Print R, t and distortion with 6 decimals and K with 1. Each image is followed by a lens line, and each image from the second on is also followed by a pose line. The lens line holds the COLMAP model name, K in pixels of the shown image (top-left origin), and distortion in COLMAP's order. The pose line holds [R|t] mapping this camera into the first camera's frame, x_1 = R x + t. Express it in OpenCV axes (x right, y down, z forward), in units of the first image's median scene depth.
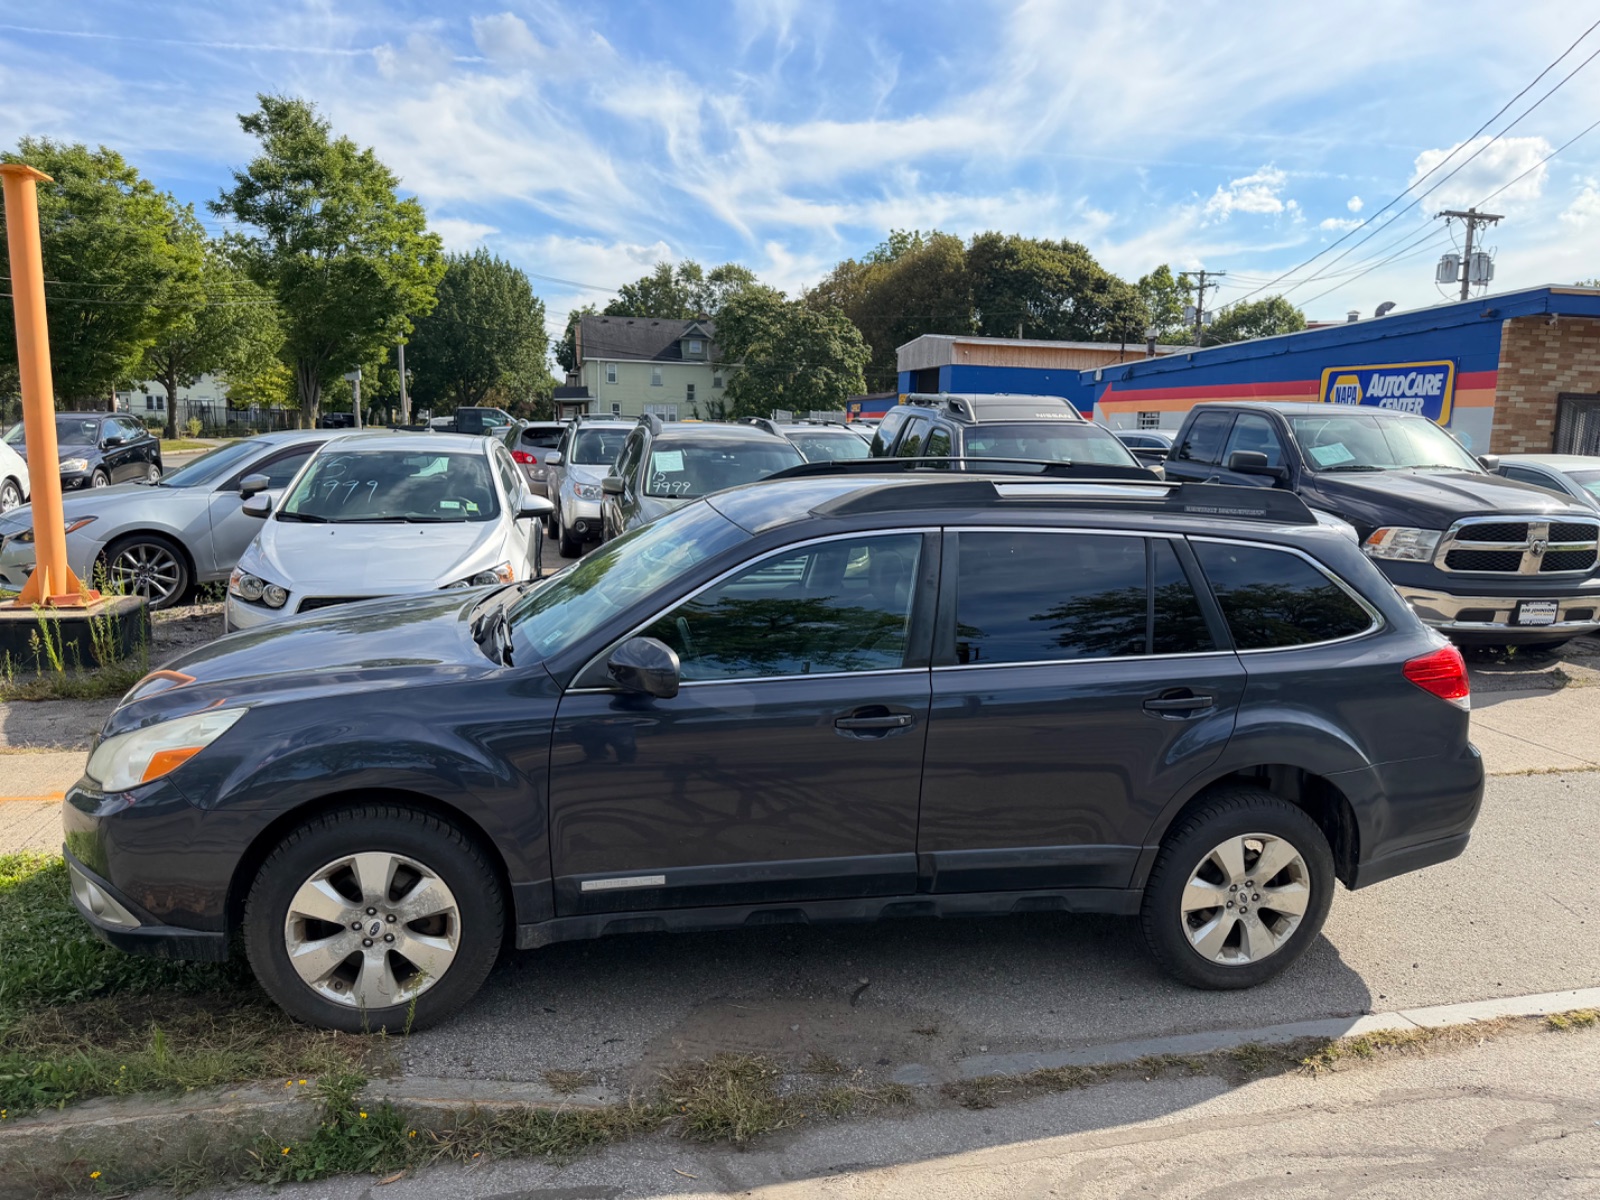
lens RADIAL K [[1169.9, 0, 760.6], [0, 1169.9, 596.6], [0, 0, 1]] dist [0.045726, -0.088359]
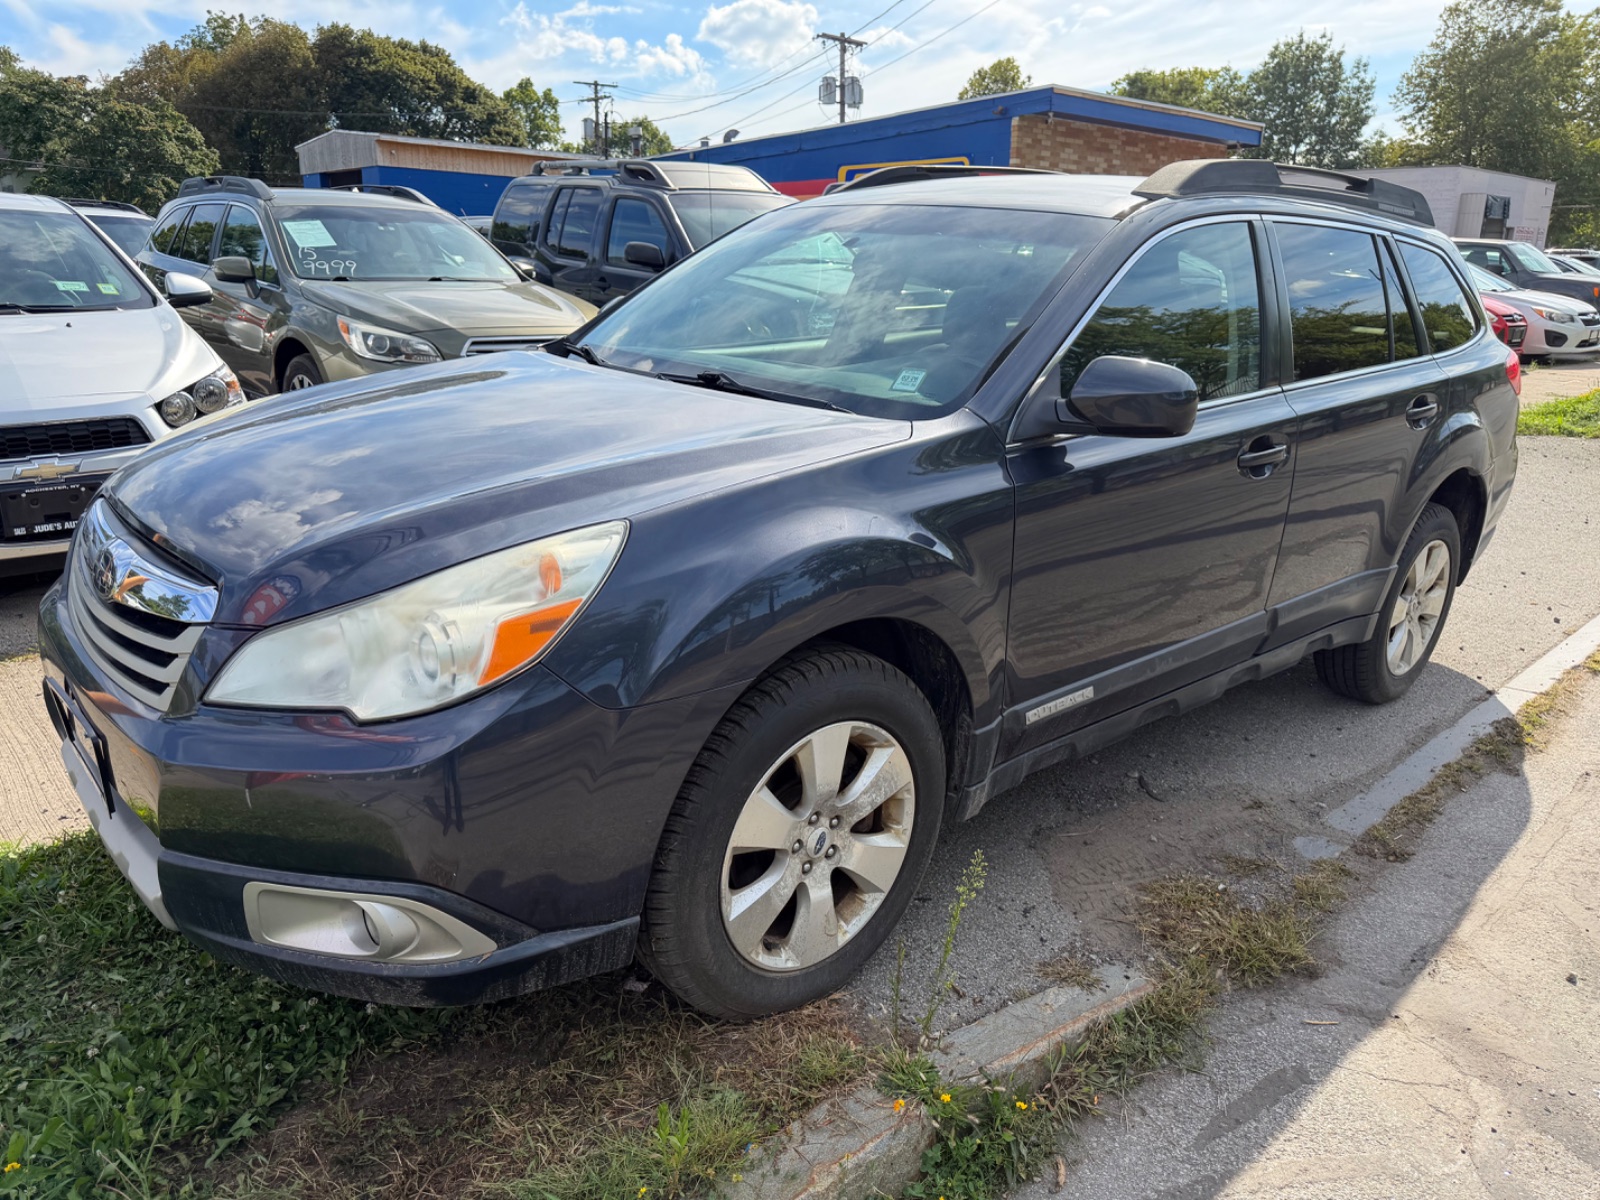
lens RADIAL K [[1176.5, 0, 800.0], [0, 1176.5, 600.0], [0, 0, 1]] dist [0.009830, -0.000523]
pose [[0.850224, -0.153394, 0.503576, -0.080206], [0.081186, 0.983368, 0.162472, 0.006363], [-0.520122, -0.097254, 0.848537, 0.060830]]
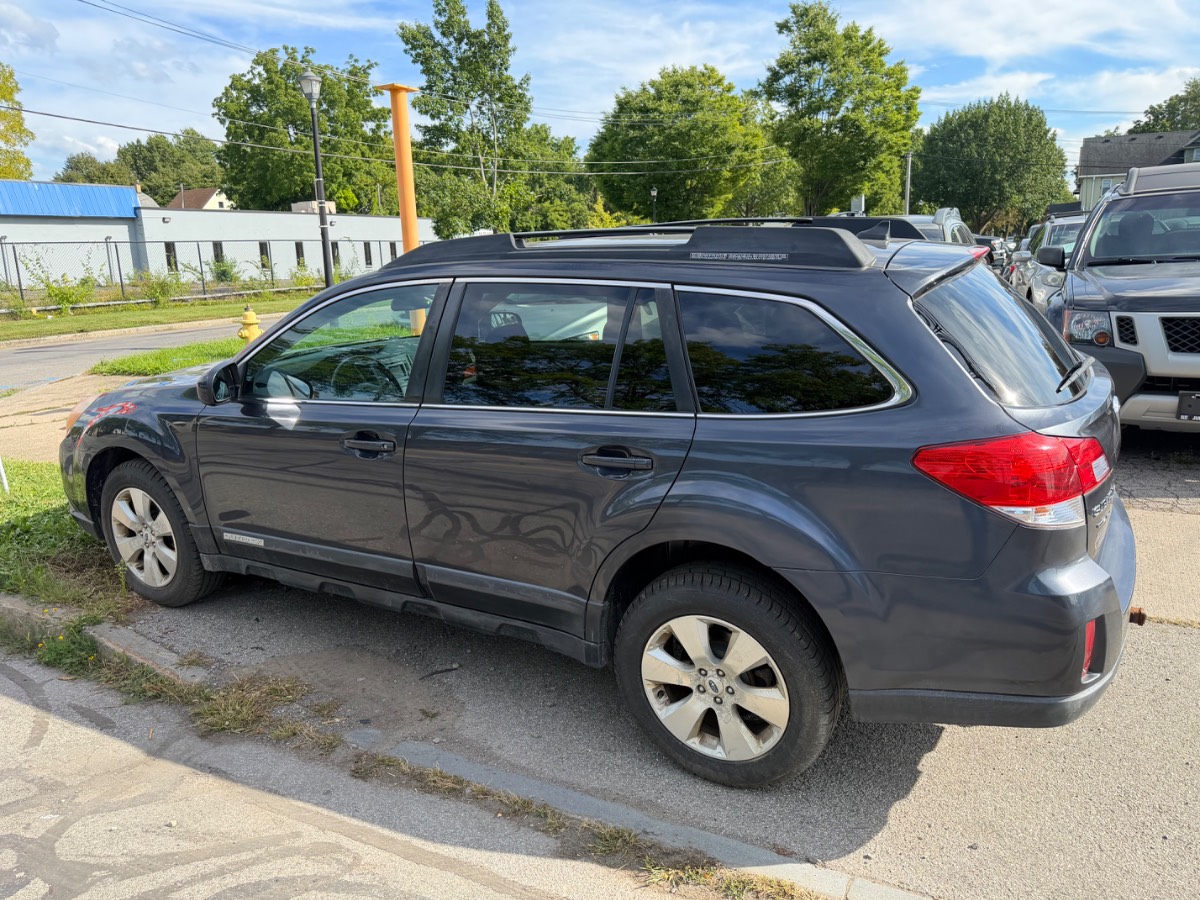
lens RADIAL K [[859.5, 0, 600.0], [0, 859.5, 450.0], [0, 0, 1]] dist [0.025192, -0.027067]
pose [[0.752493, 0.104508, -0.650255, 0.111068], [-0.051103, 0.993618, 0.100555, 0.001751], [0.656614, -0.042437, 0.753032, 0.065743]]
